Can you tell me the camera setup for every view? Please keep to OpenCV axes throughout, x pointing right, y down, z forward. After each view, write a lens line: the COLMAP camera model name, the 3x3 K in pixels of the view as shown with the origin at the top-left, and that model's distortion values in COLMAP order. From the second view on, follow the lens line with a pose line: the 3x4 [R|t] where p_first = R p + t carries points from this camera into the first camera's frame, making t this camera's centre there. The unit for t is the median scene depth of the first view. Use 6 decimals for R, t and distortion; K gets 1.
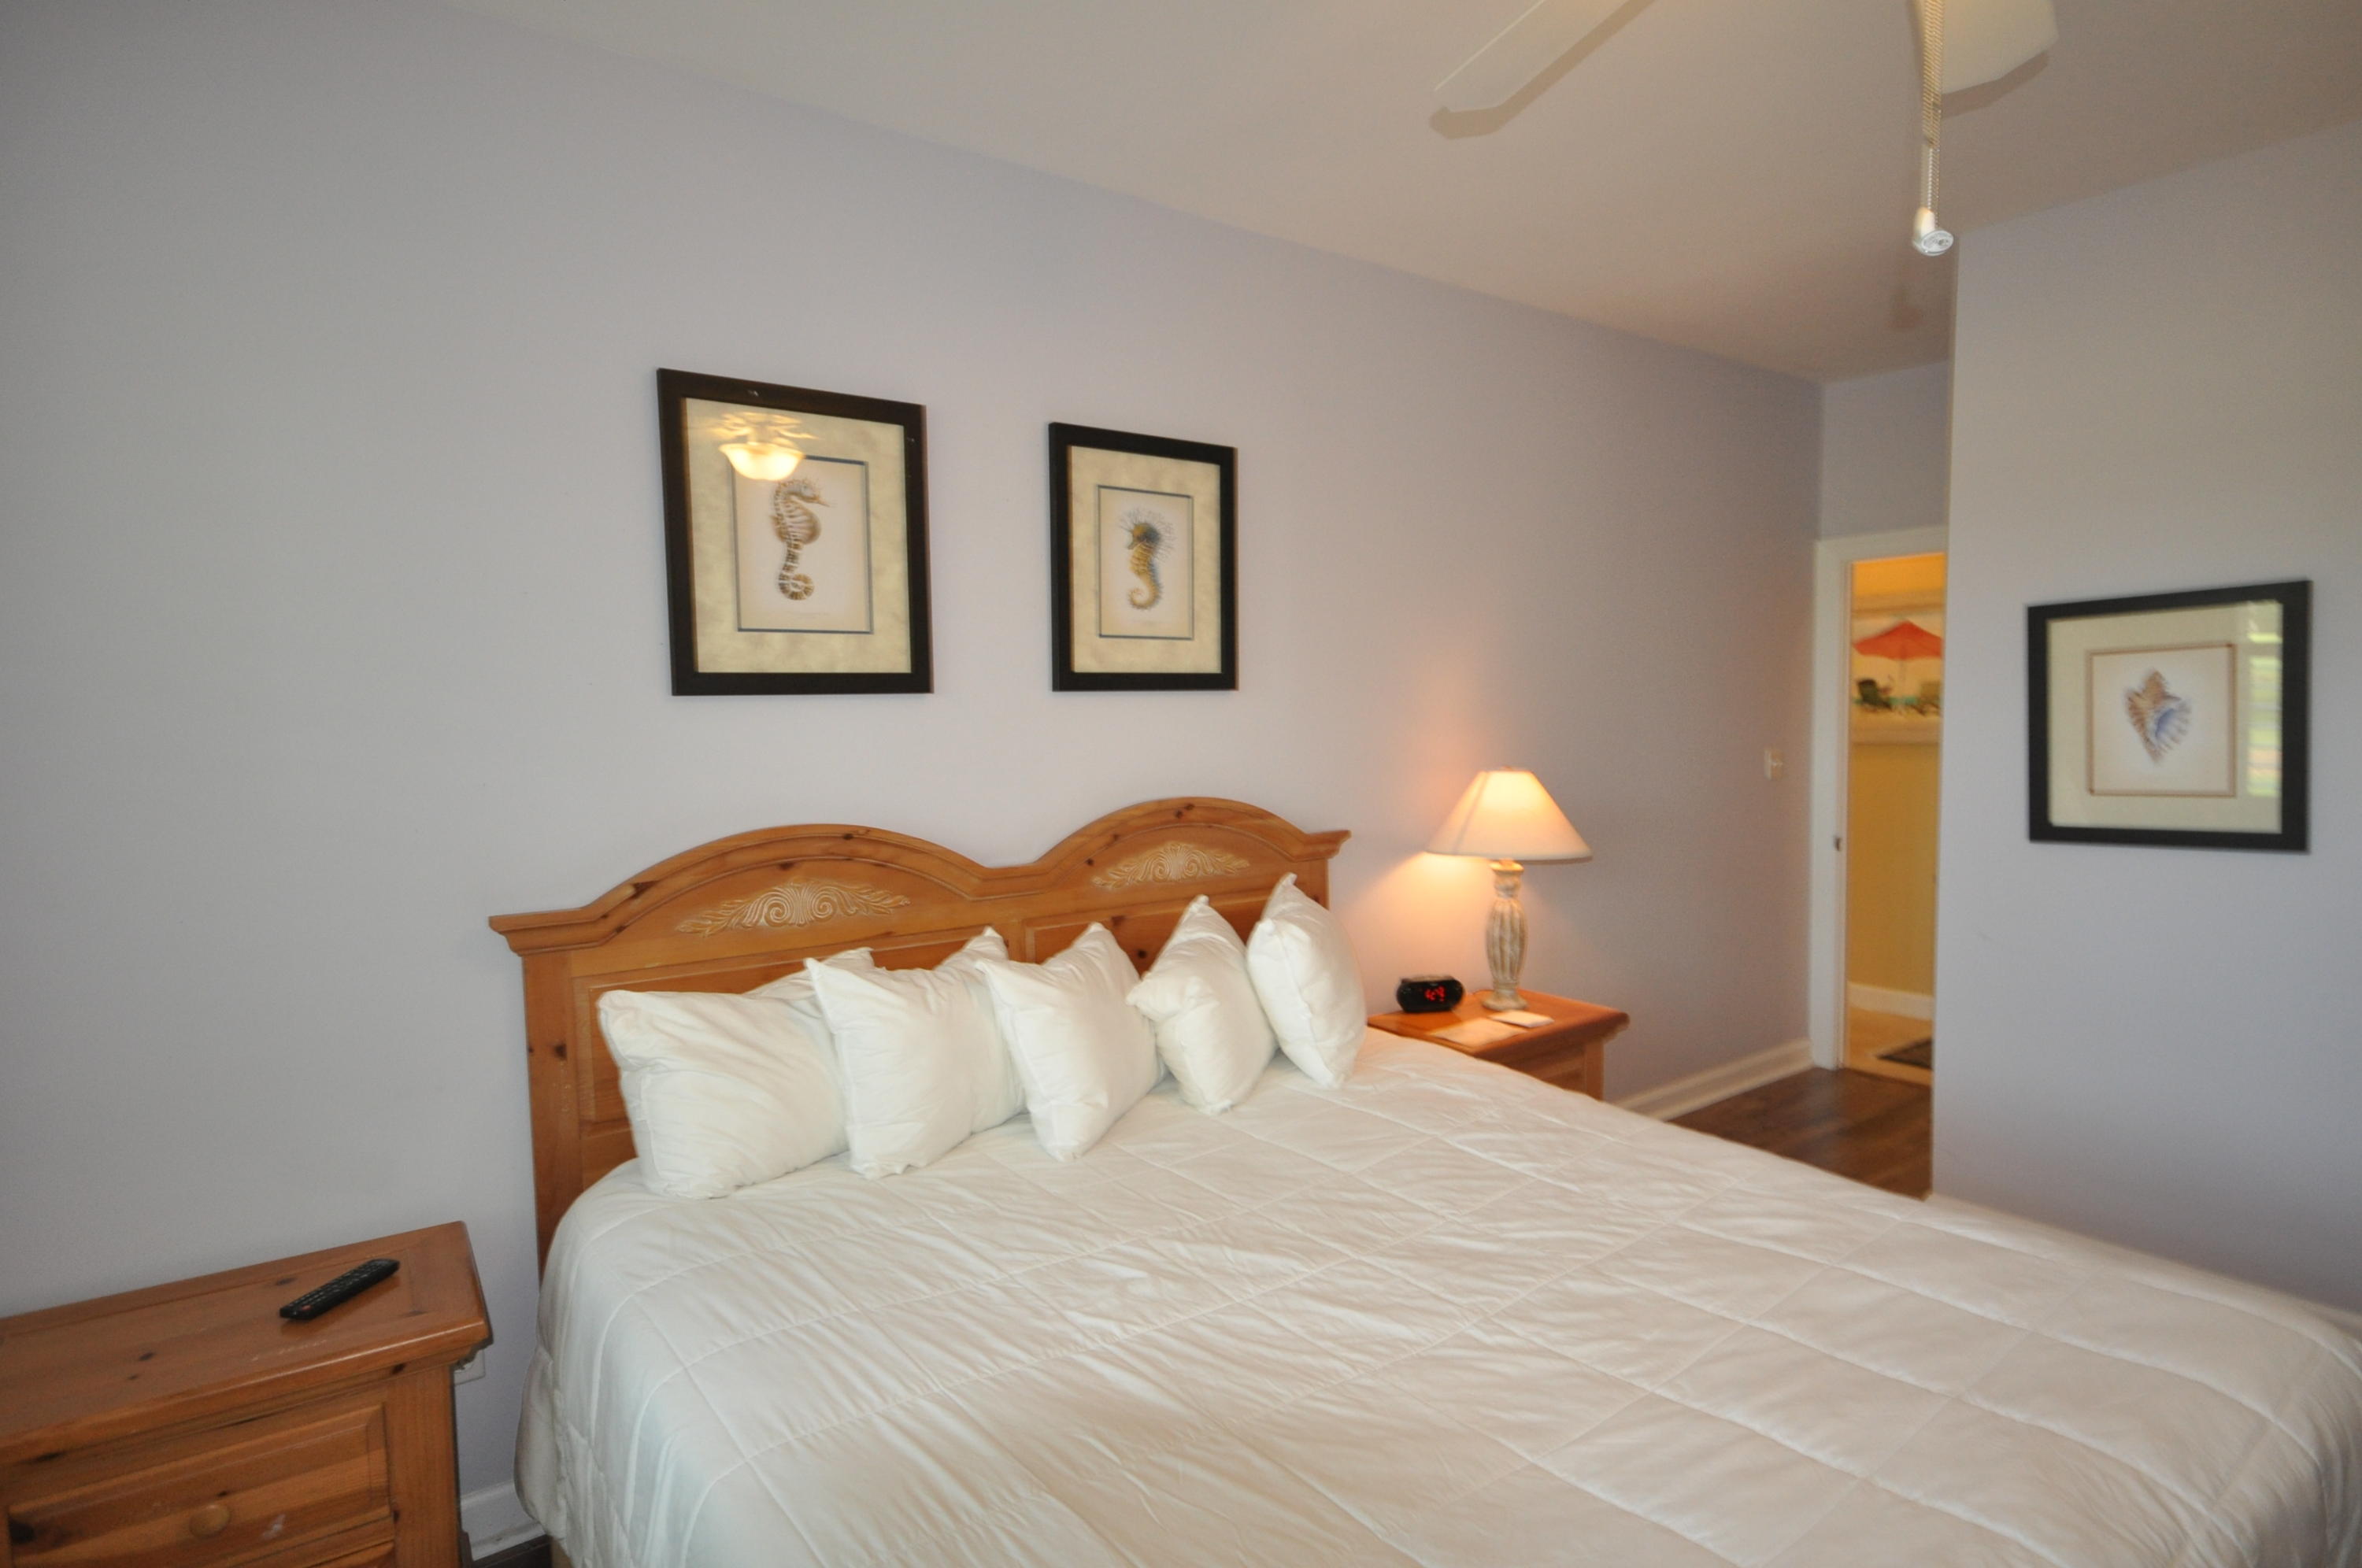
lens RADIAL K [[1221.4, 0, 1169.3], [0, 1221.4, 797.6], [0, 0, 1]] dist [-0.000108, 0.000054]
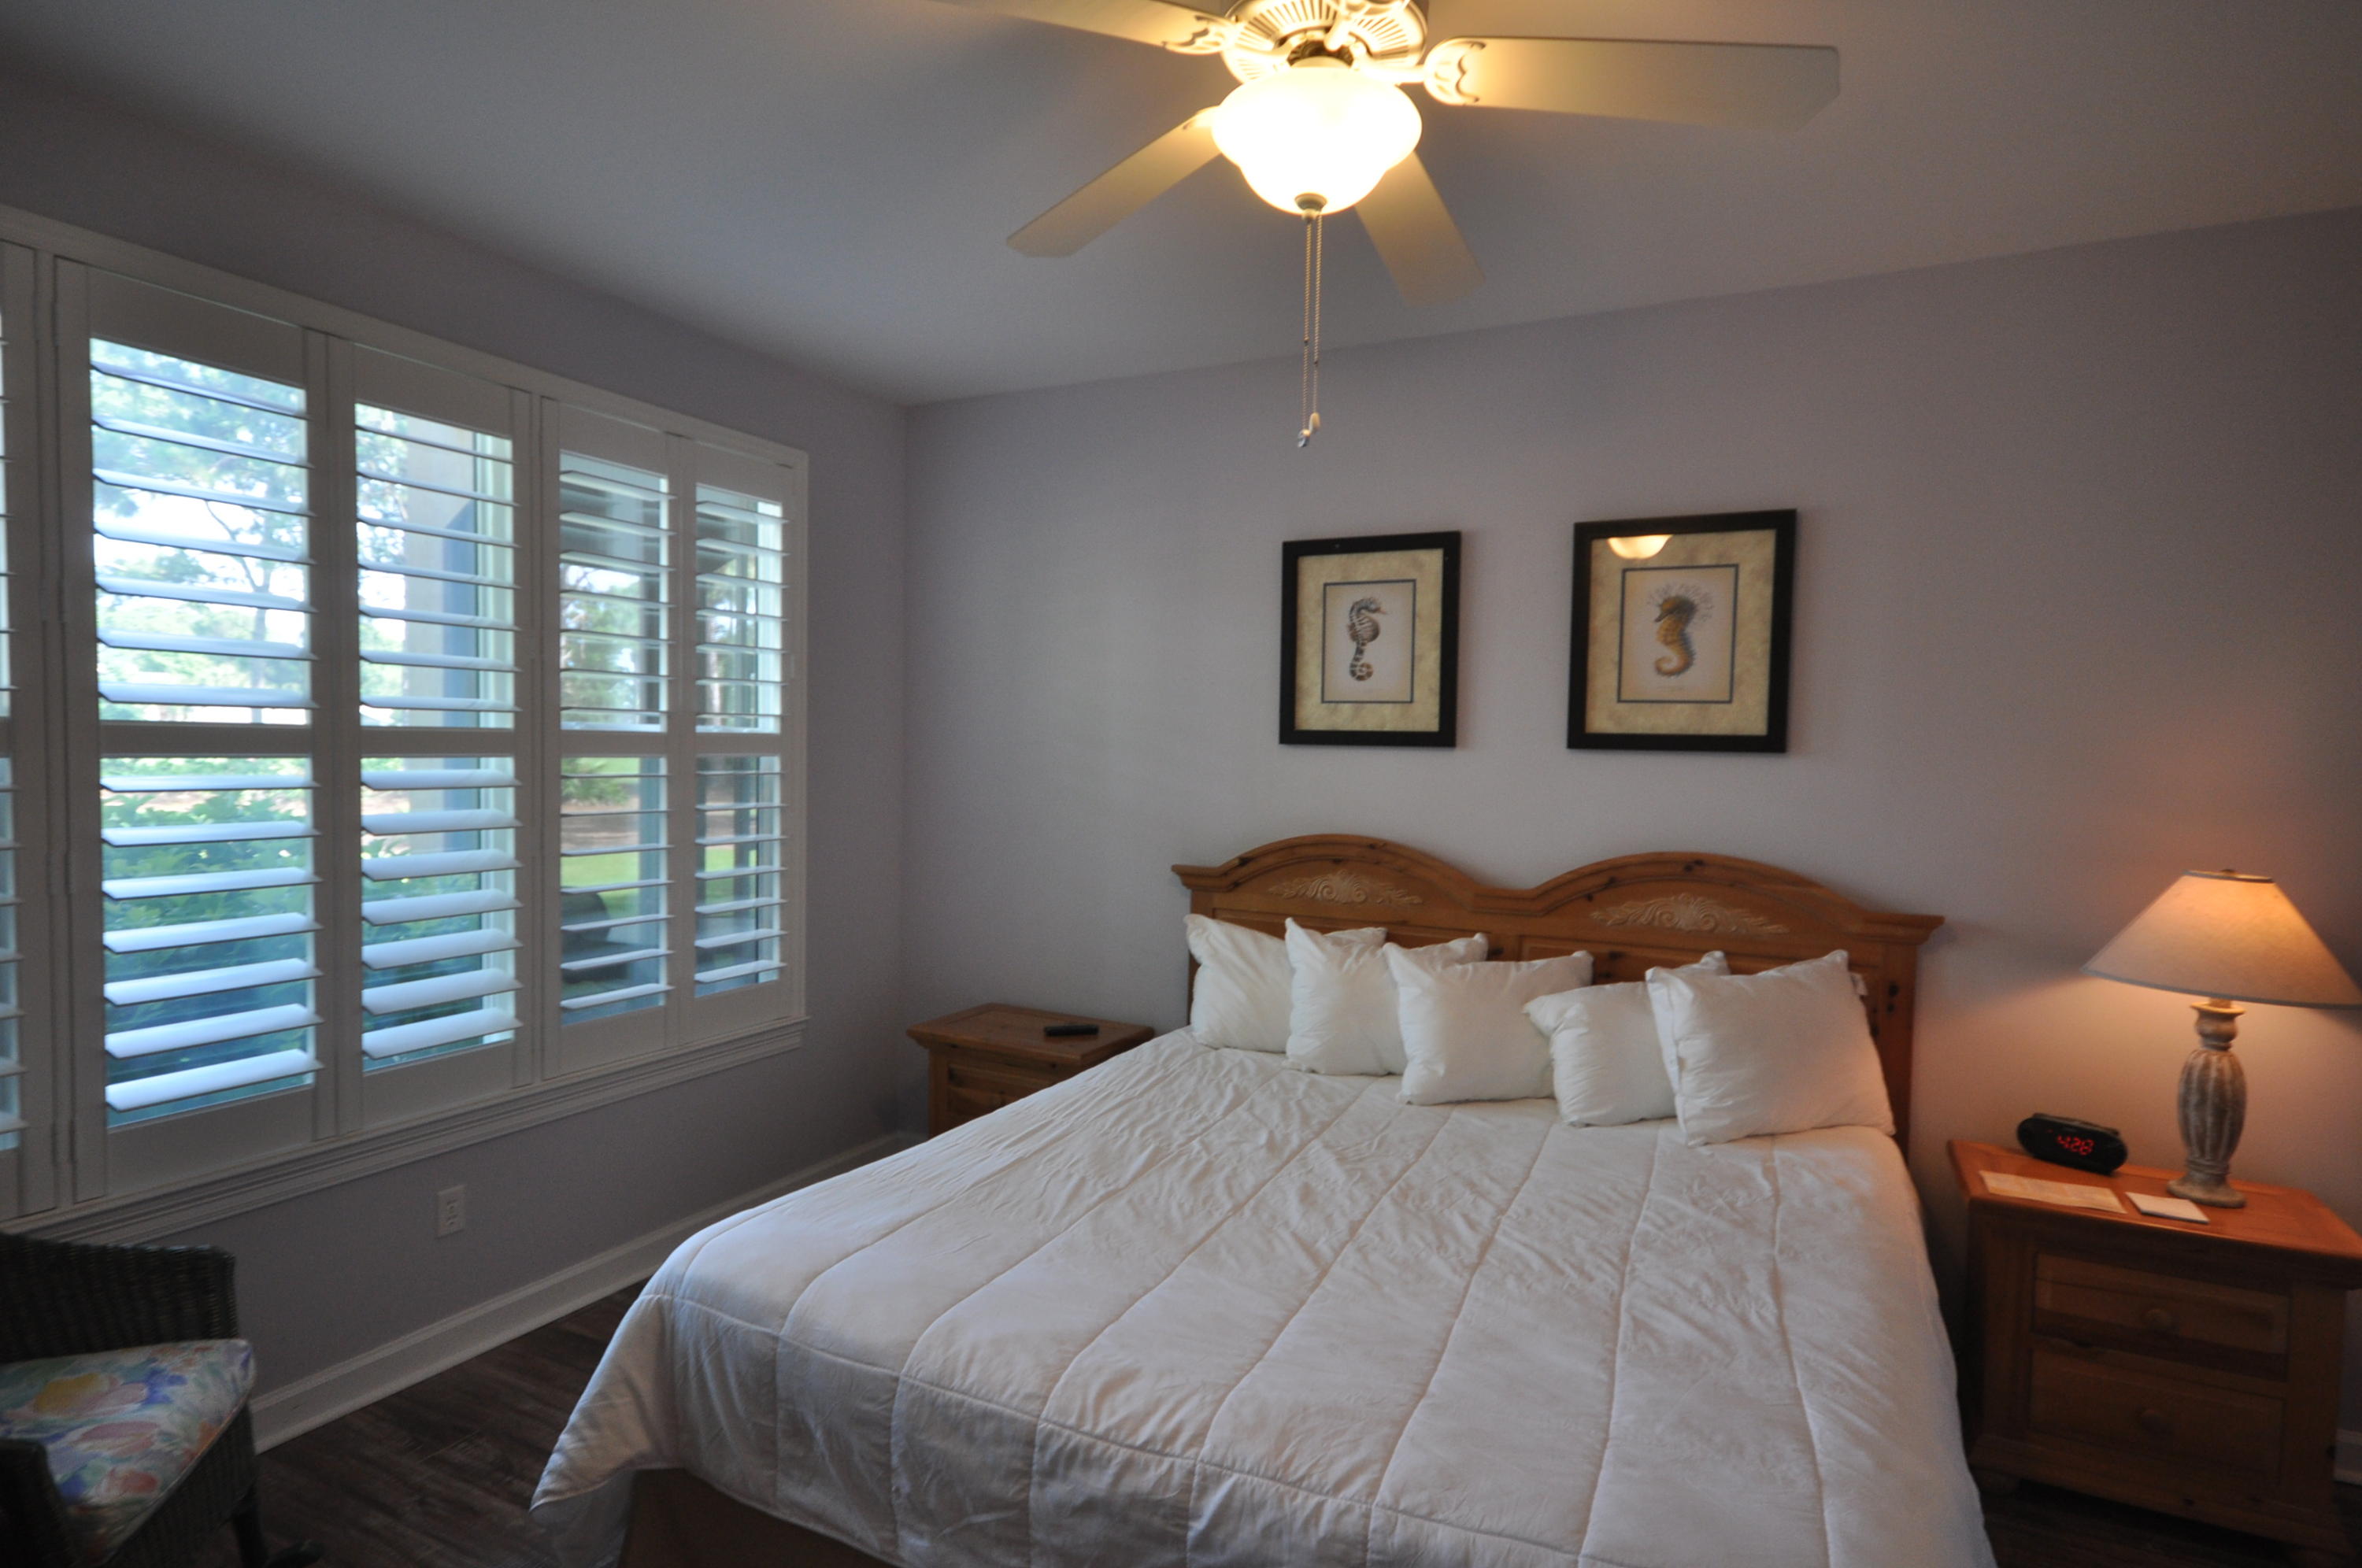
lens RADIAL K [[1238.9, 0, 1181.0], [0, 1238.9, 784.0], [0, 0, 1]] dist [0.033469, 0.000280]
pose [[0.469680, 0.059855, -0.880805, 0.873528], [-0.091351, 0.995638, 0.018947, -0.046103], [0.878098, 0.071564, 0.473099, 0.117069]]
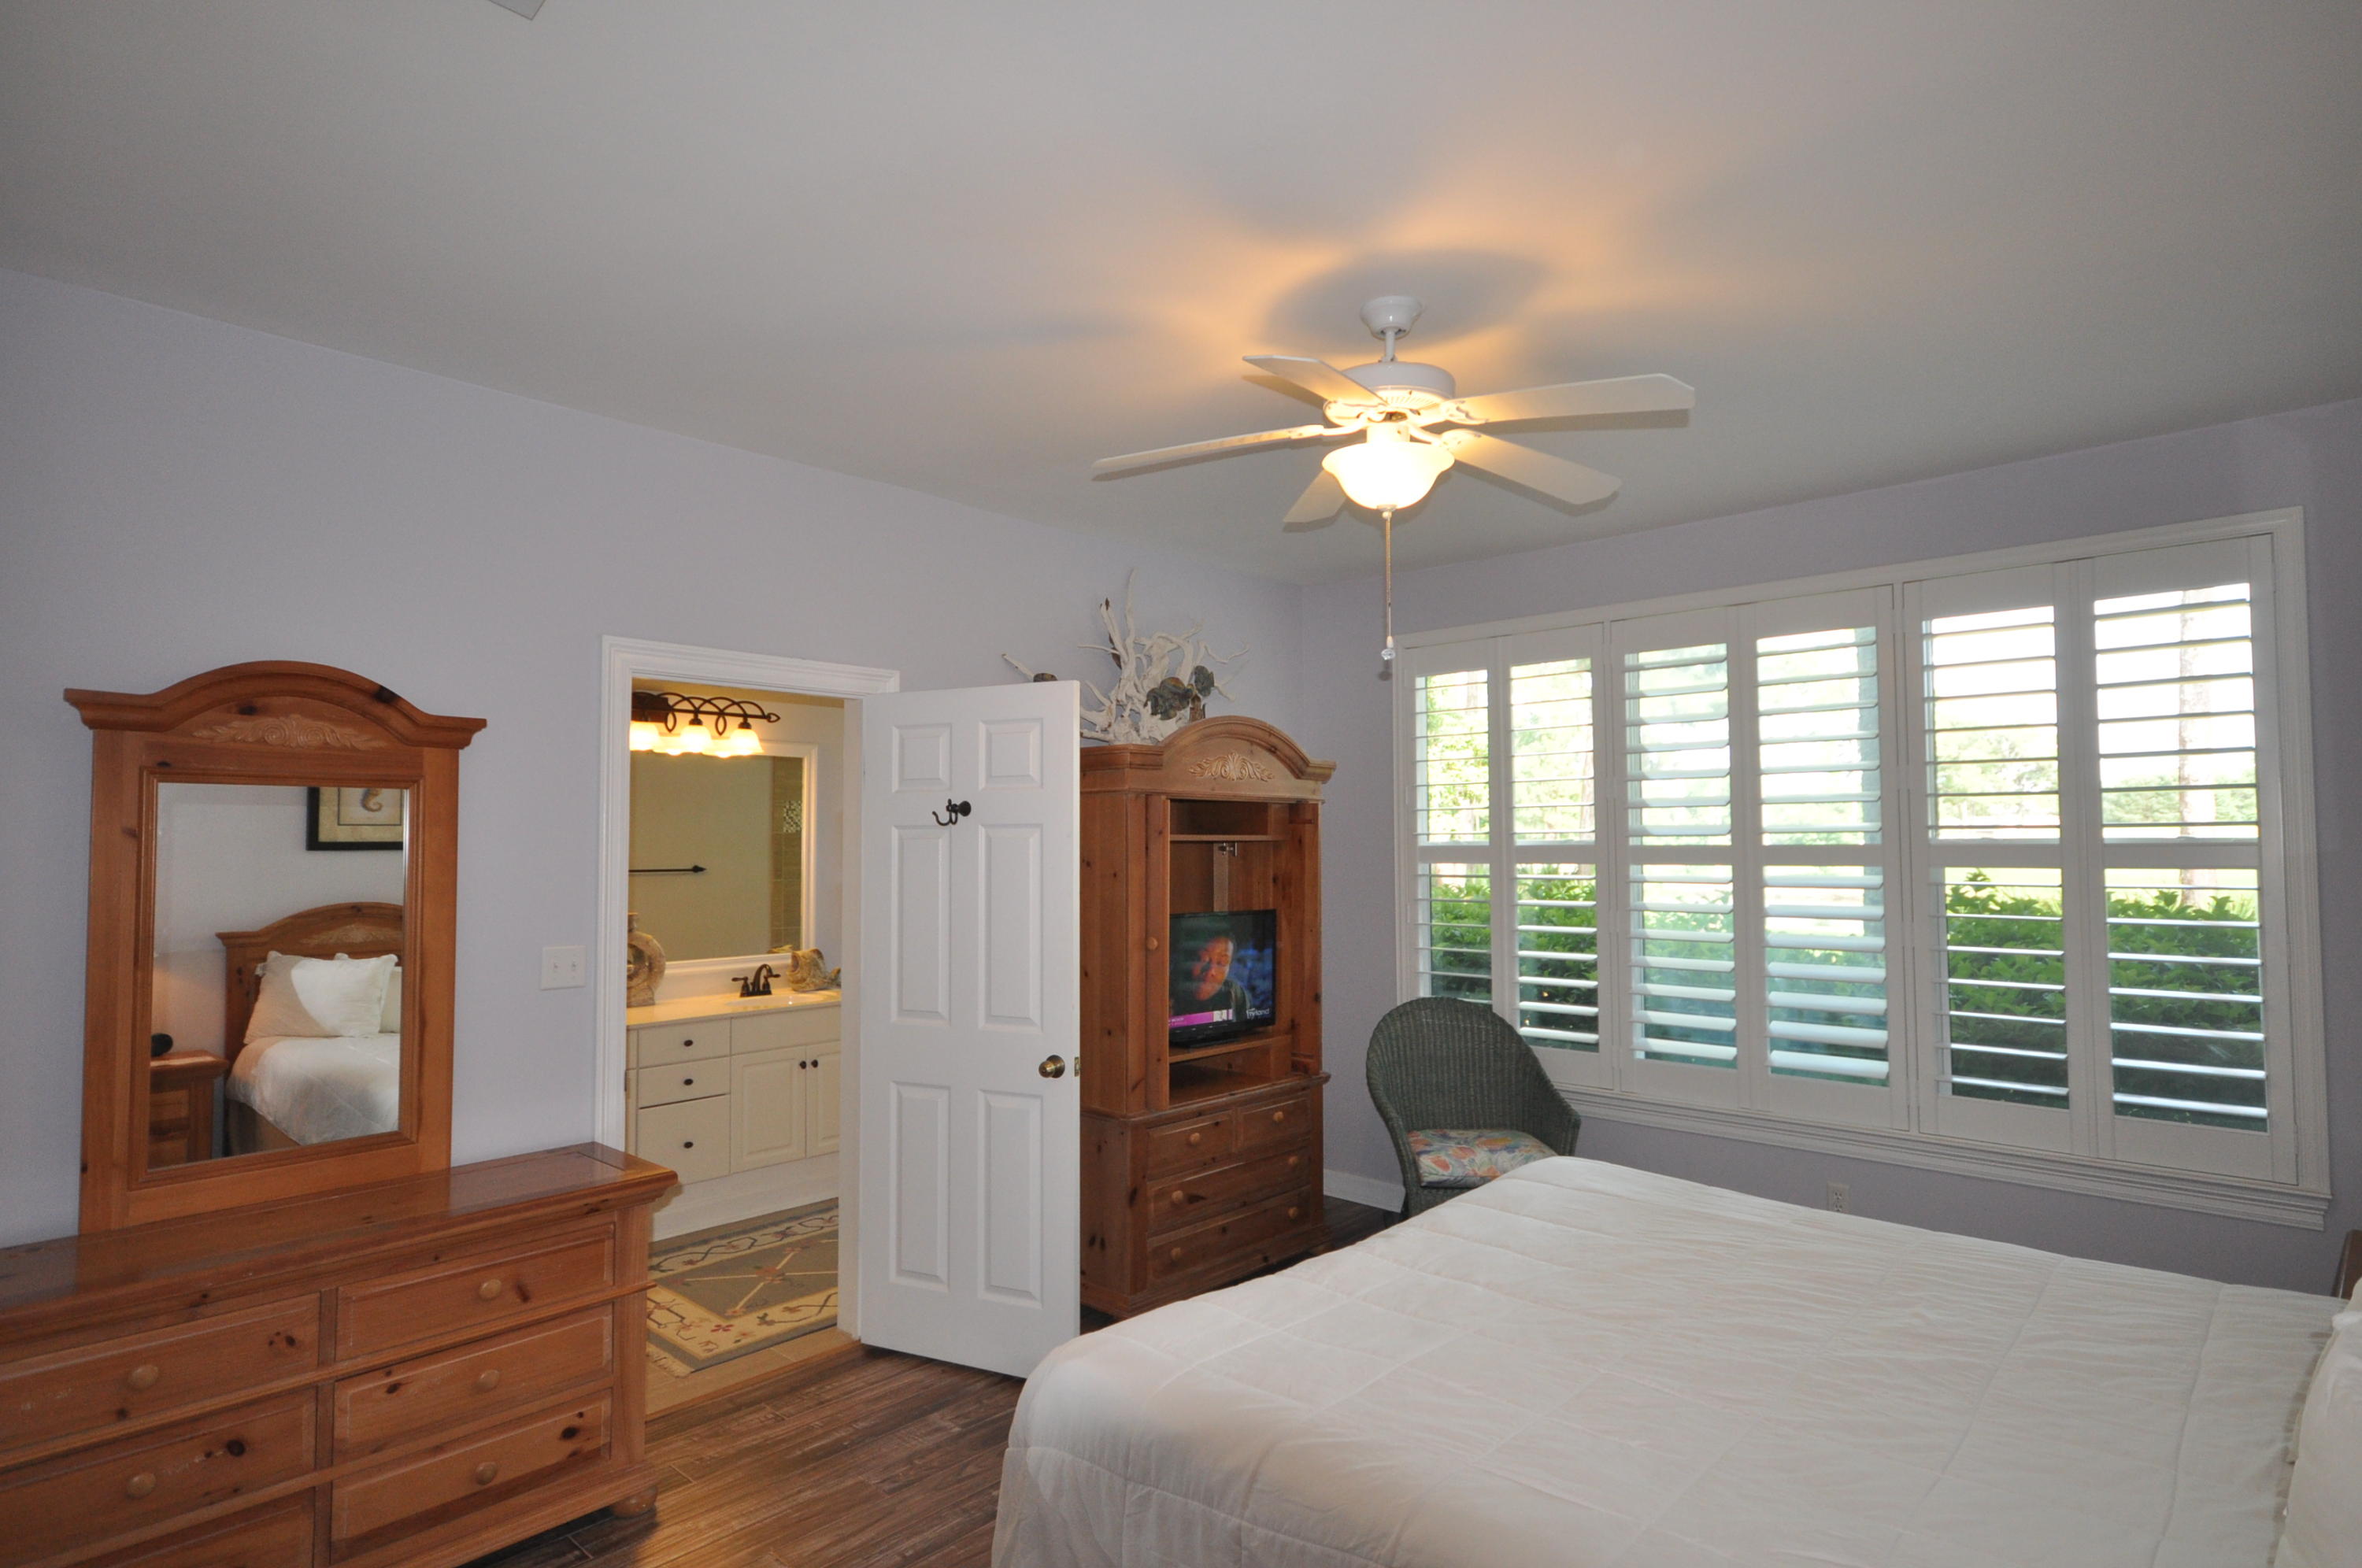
lens RADIAL K [[1221.4, 0, 1169.3], [0, 1221.4, 797.6], [0, 0, 1]] dist [-0.000108, 0.000054]
pose [[-0.979537, 0.012318, -0.200889, 0.680608], [0.006364, 0.999522, 0.030254, -0.127755], [0.201166, 0.028357, -0.979147, 1.423264]]
